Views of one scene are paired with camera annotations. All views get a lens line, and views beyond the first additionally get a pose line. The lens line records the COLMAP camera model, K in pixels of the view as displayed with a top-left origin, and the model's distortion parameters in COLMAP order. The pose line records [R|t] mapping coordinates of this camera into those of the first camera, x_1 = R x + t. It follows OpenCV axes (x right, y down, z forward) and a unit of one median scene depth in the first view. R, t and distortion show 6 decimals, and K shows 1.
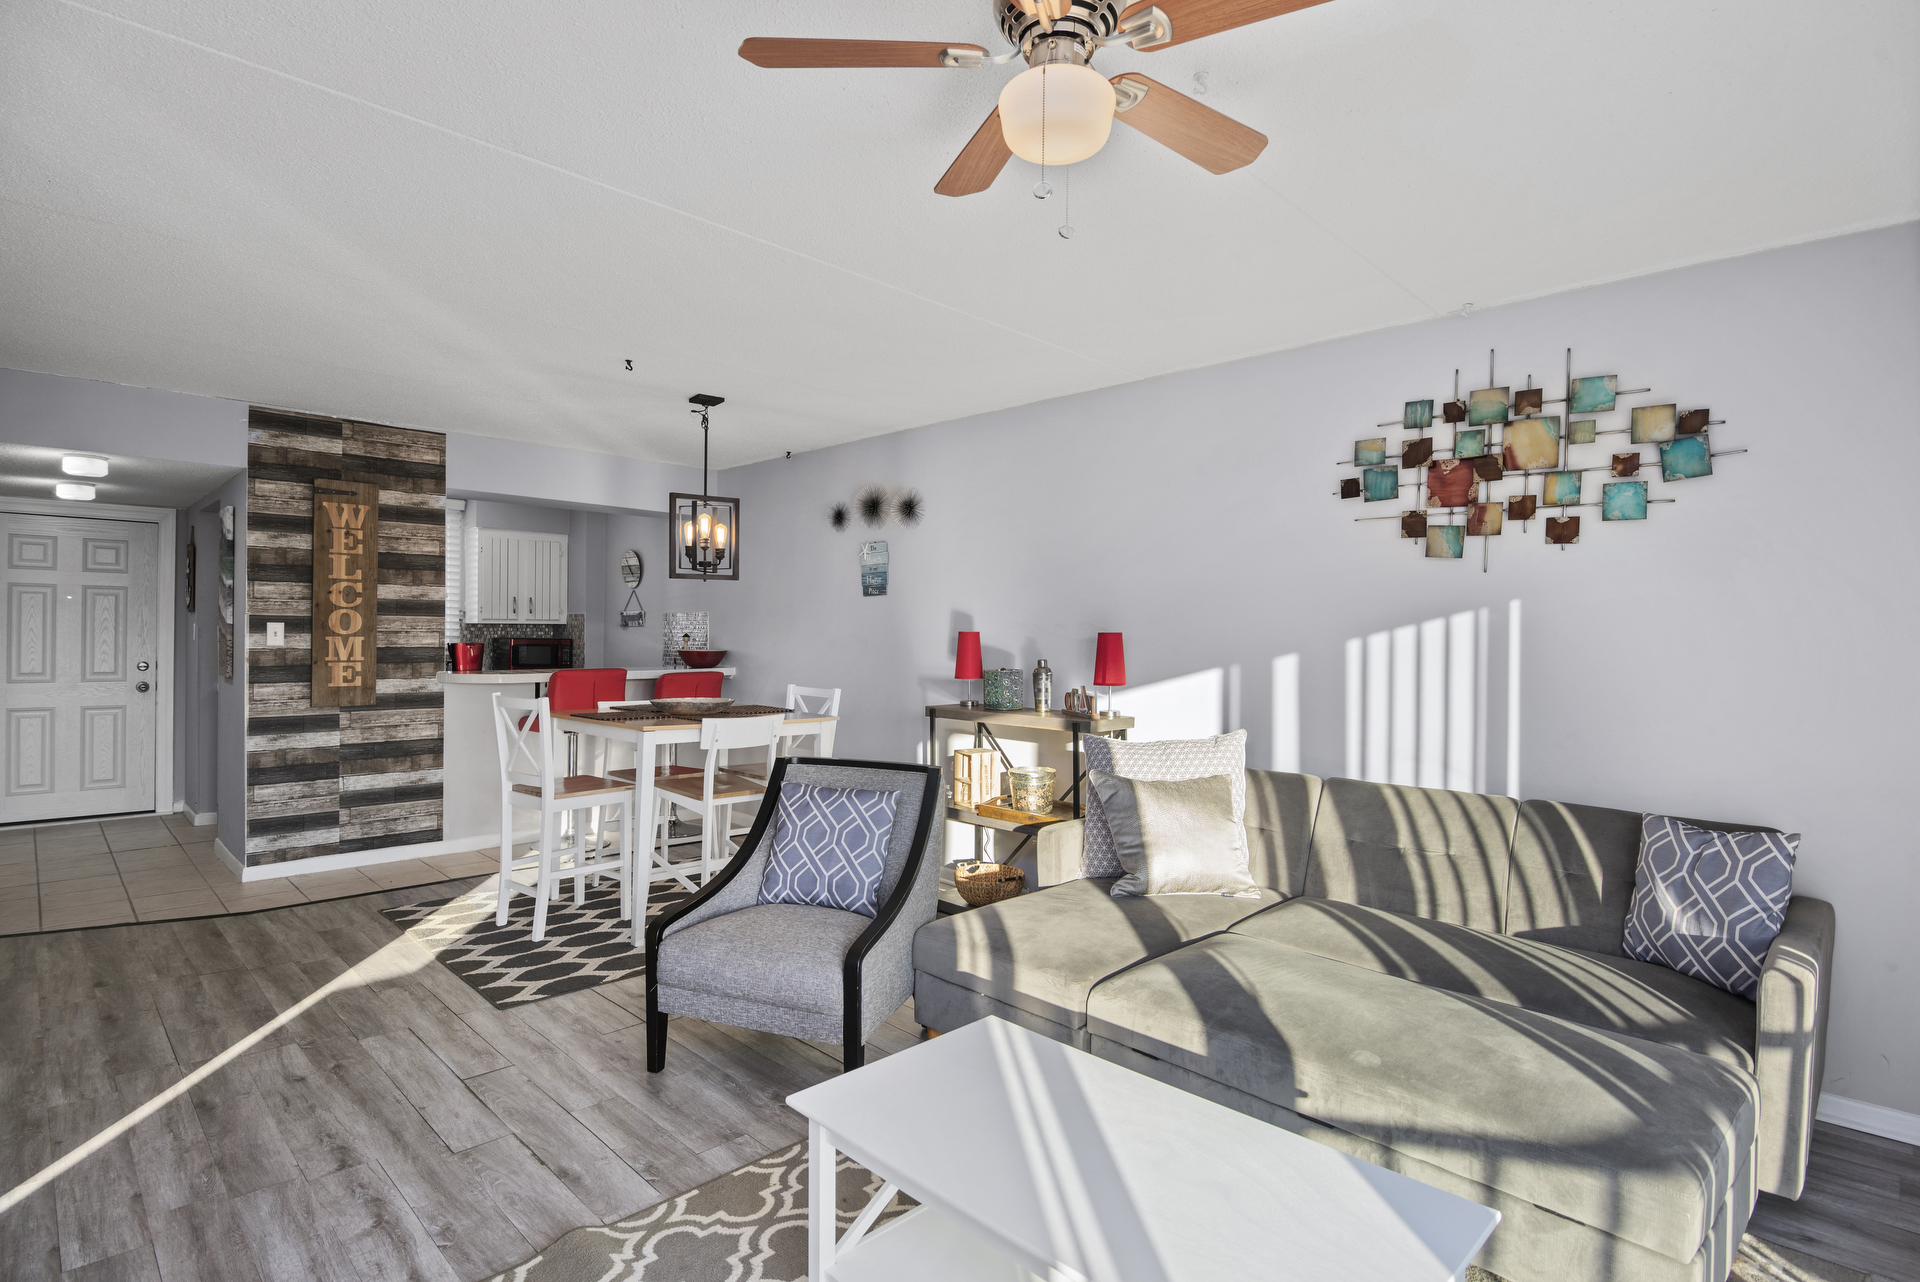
lens RADIAL K [[973.0, 0, 941.6], [0, 973.0, 631.3], [0, 0, 1]] dist [-0.005709, -0.001025]
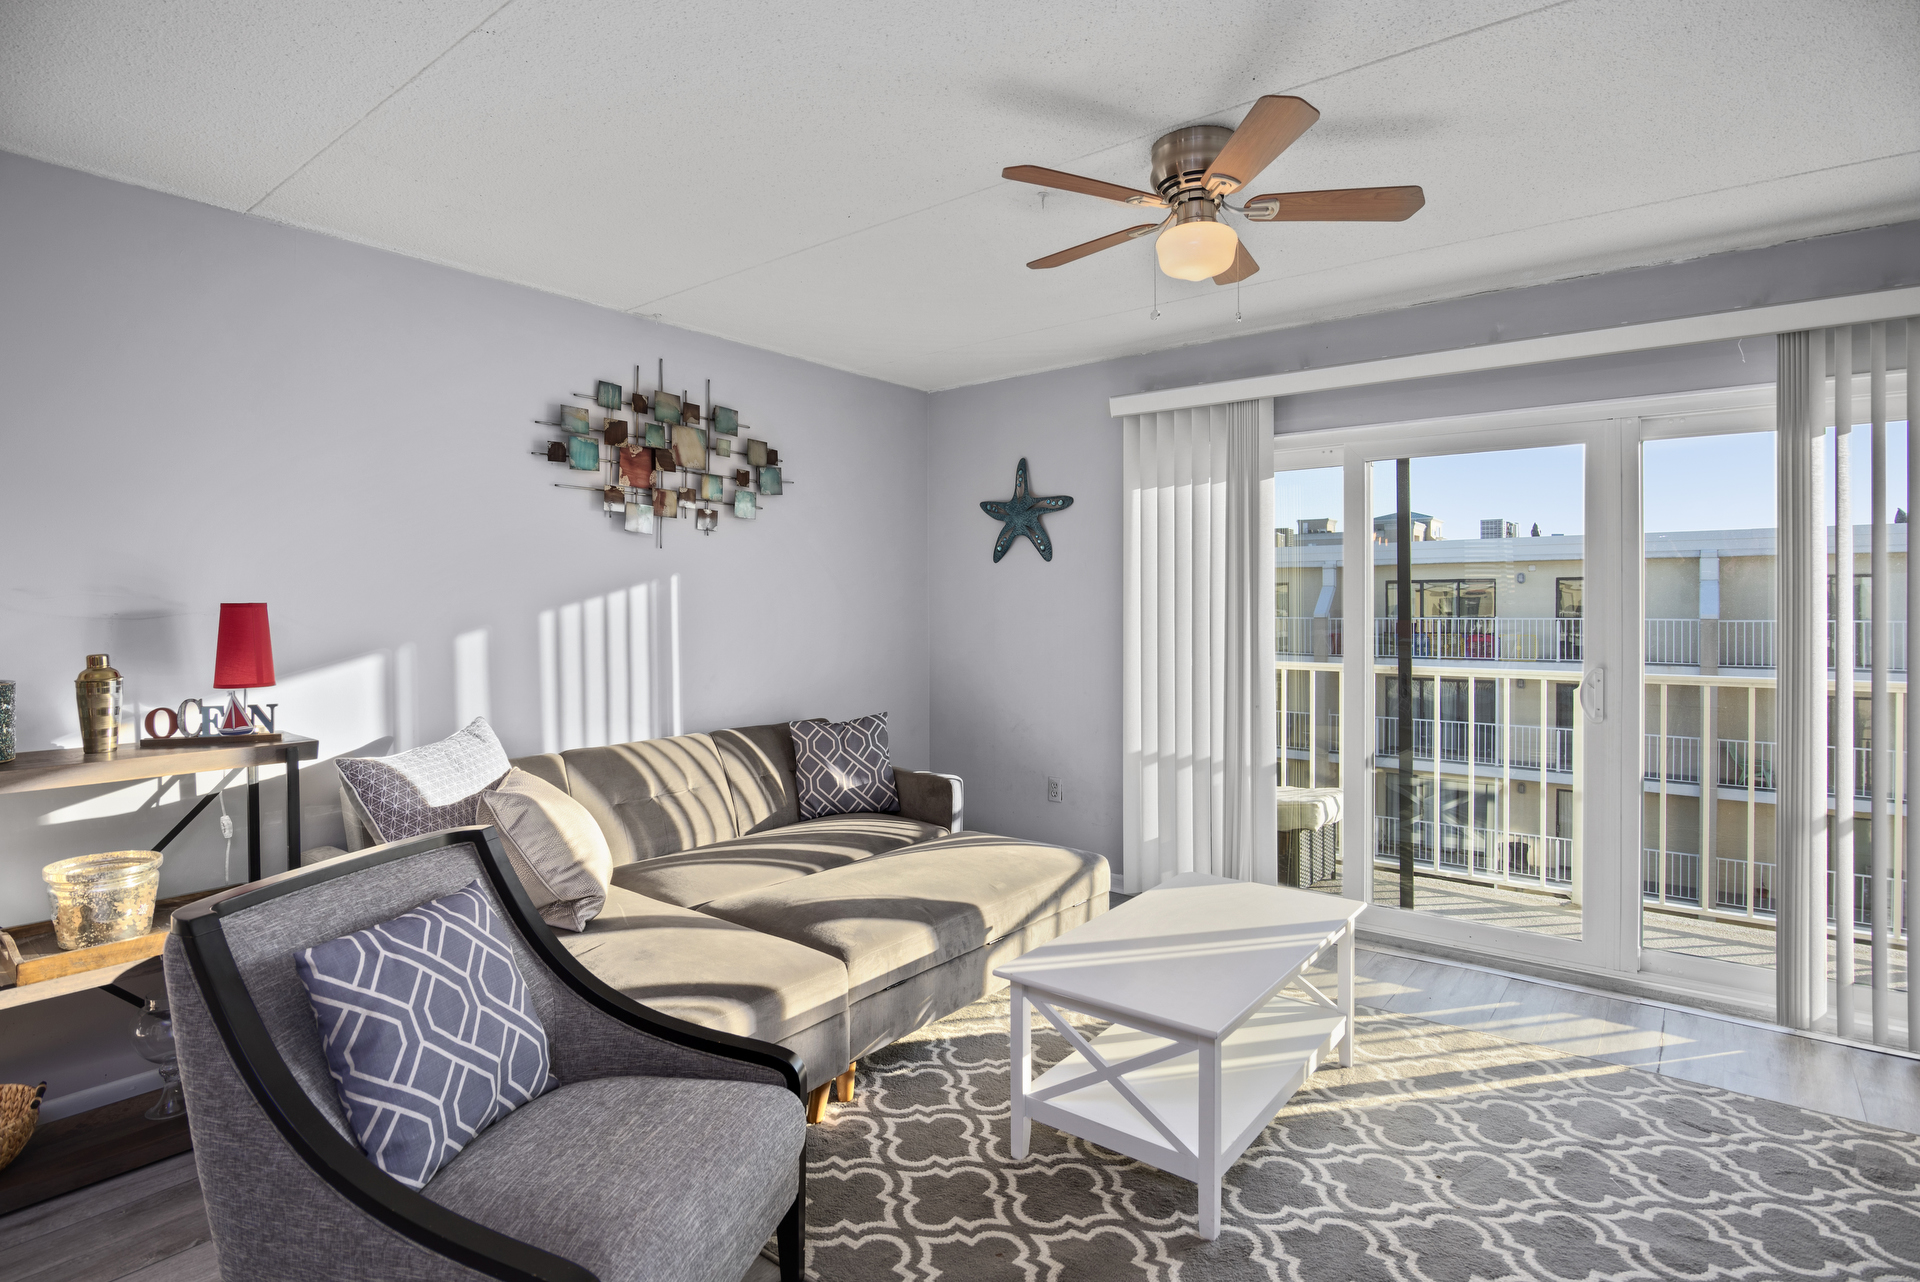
lens RADIAL K [[973.0, 0, 954.5], [0, 973.0, 628.4], [0, 0, 1]] dist [-0.005709, -0.001025]
pose [[-0.130393, -0.022596, 0.991205, -0.645003], [0.014168, 0.999596, 0.024651, 0.010220], [-0.991361, 0.017258, -0.130020, 0.806062]]
